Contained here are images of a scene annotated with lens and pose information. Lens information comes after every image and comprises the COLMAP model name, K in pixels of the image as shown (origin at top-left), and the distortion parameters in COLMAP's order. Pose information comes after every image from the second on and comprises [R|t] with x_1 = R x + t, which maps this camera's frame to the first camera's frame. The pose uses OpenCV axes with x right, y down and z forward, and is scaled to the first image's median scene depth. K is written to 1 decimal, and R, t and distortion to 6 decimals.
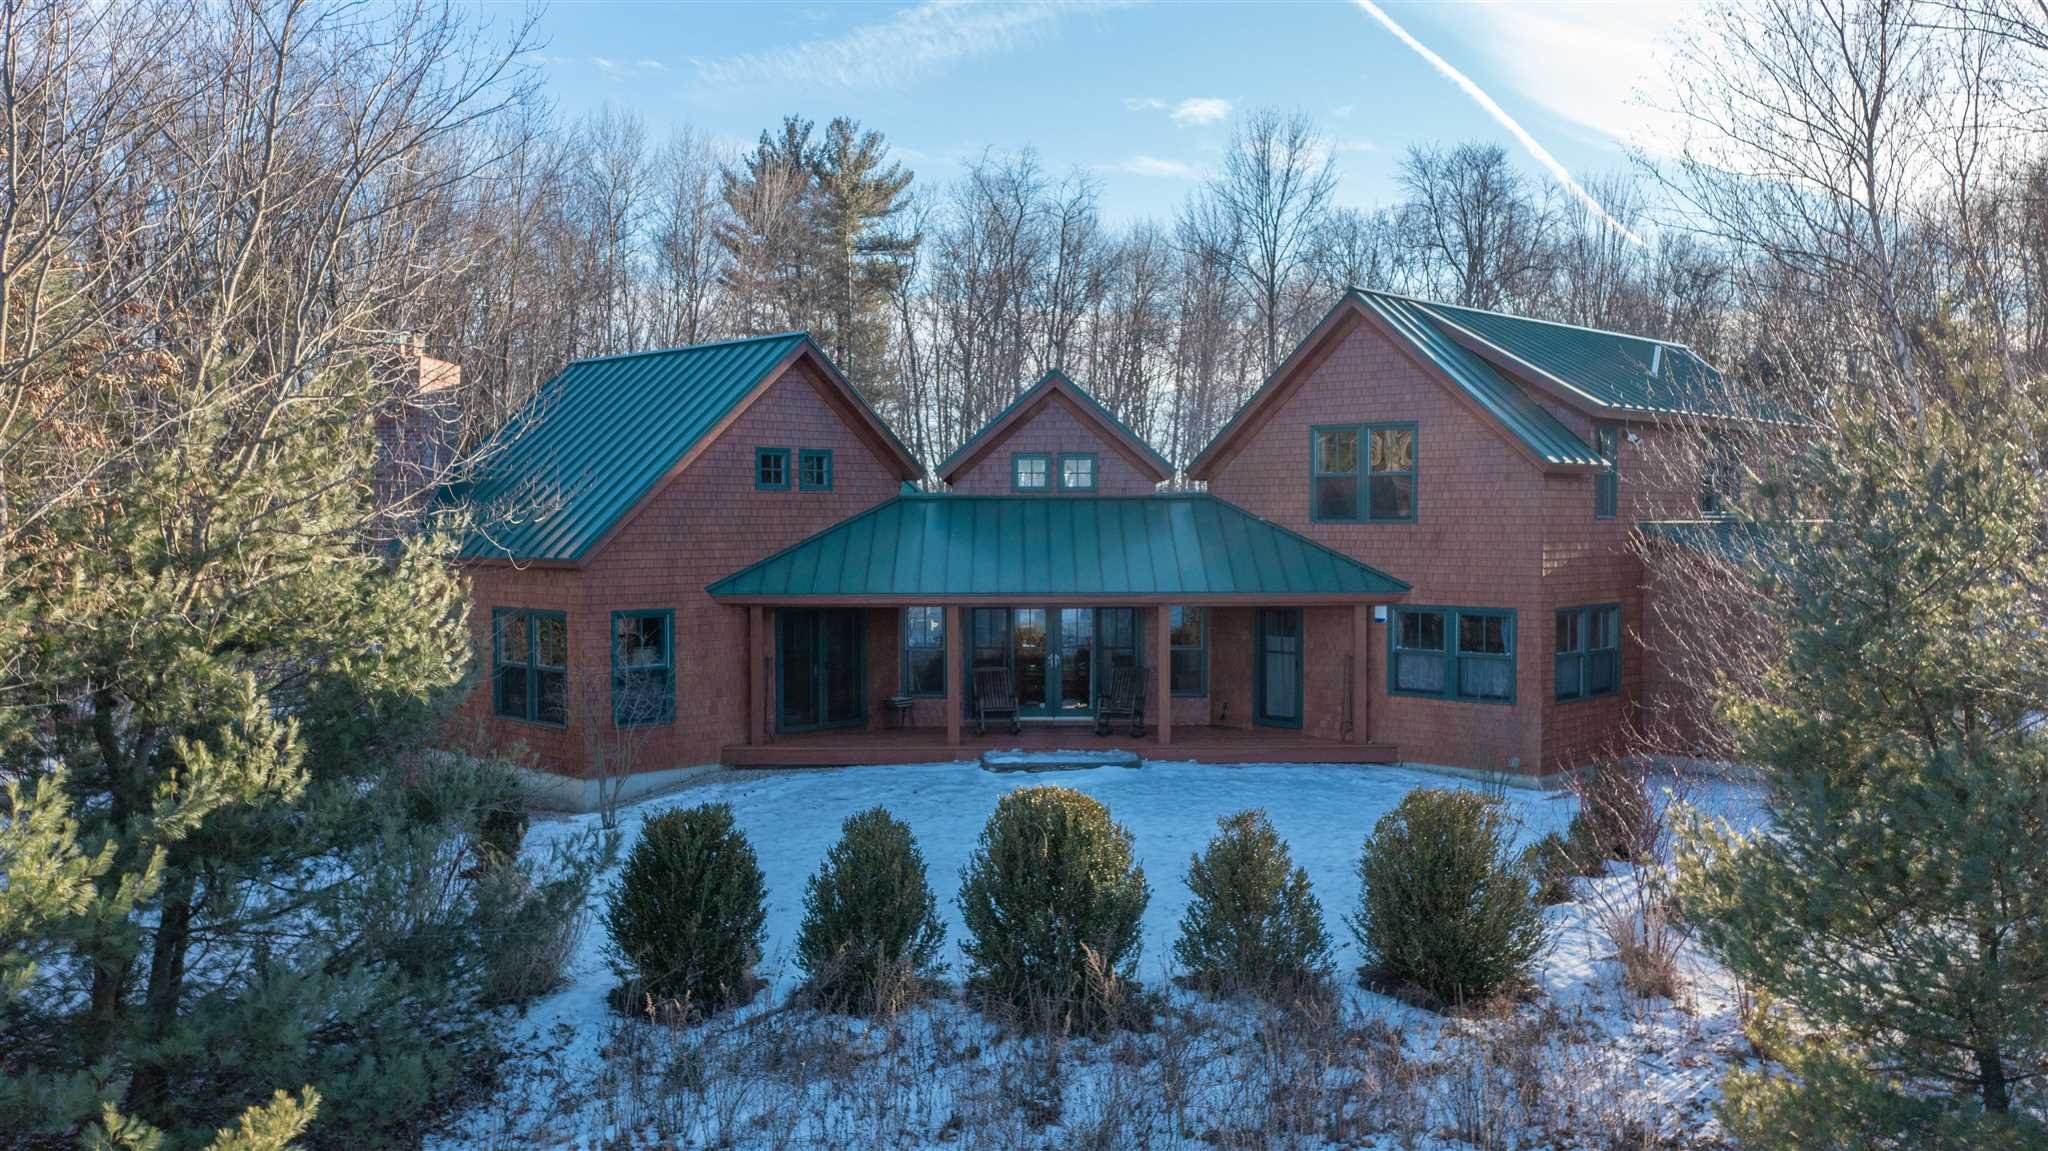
lens RADIAL K [[1624.3, 0, 1024.3], [0, 1624.3, 576.7], [0, 0, 1]] dist [0.003650, 0.001197]
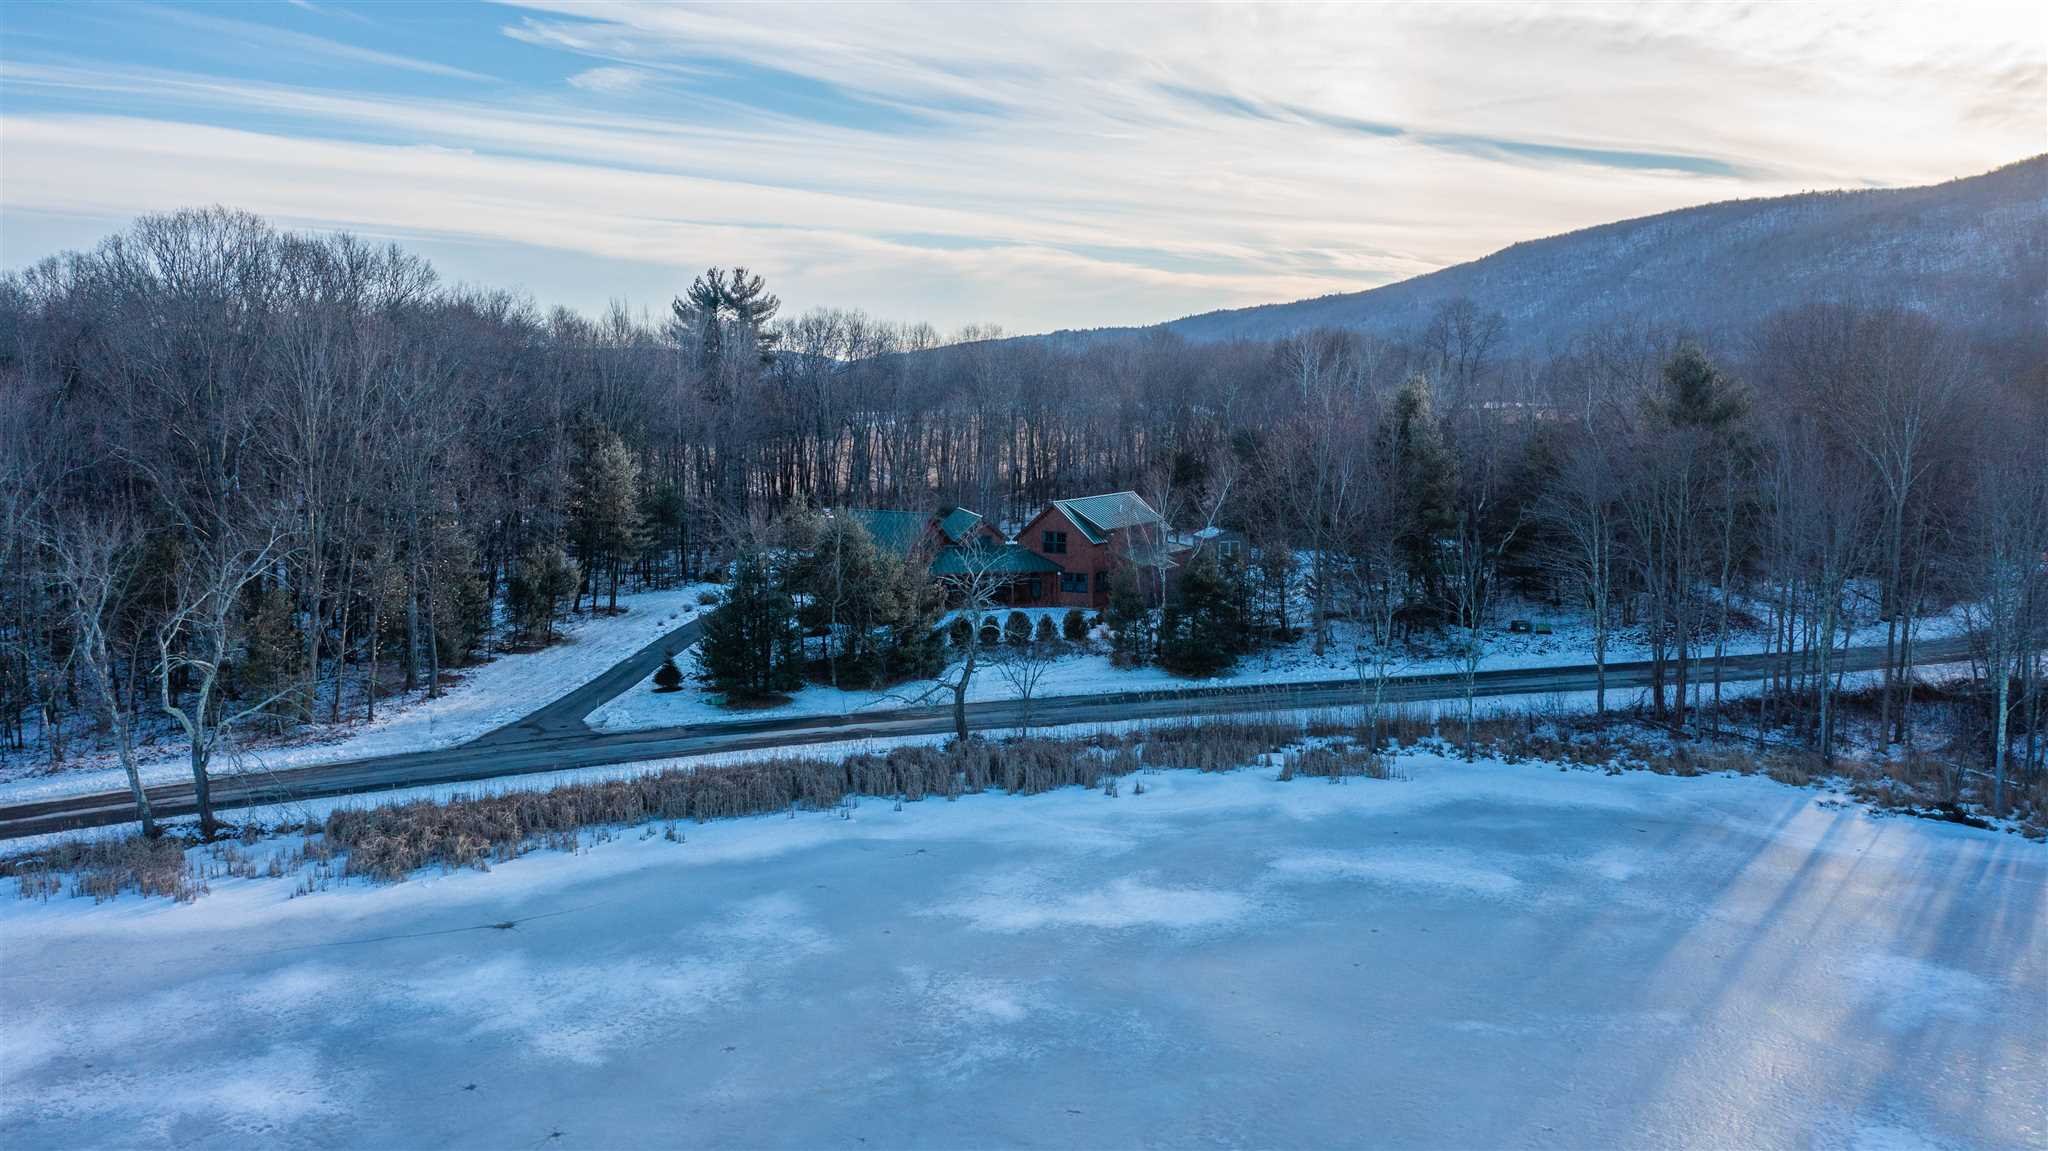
lens RADIAL K [[1624.3, 0, 1024.5], [0, 1624.3, 575.6], [0, 0, 1]] dist [0.003650, 0.001197]
pose [[0.969684, -0.025699, 0.243006, -1.026350], [0.004251, 0.996078, 0.088376, -0.392130], [-0.244325, -0.084664, 0.965990, -3.536069]]
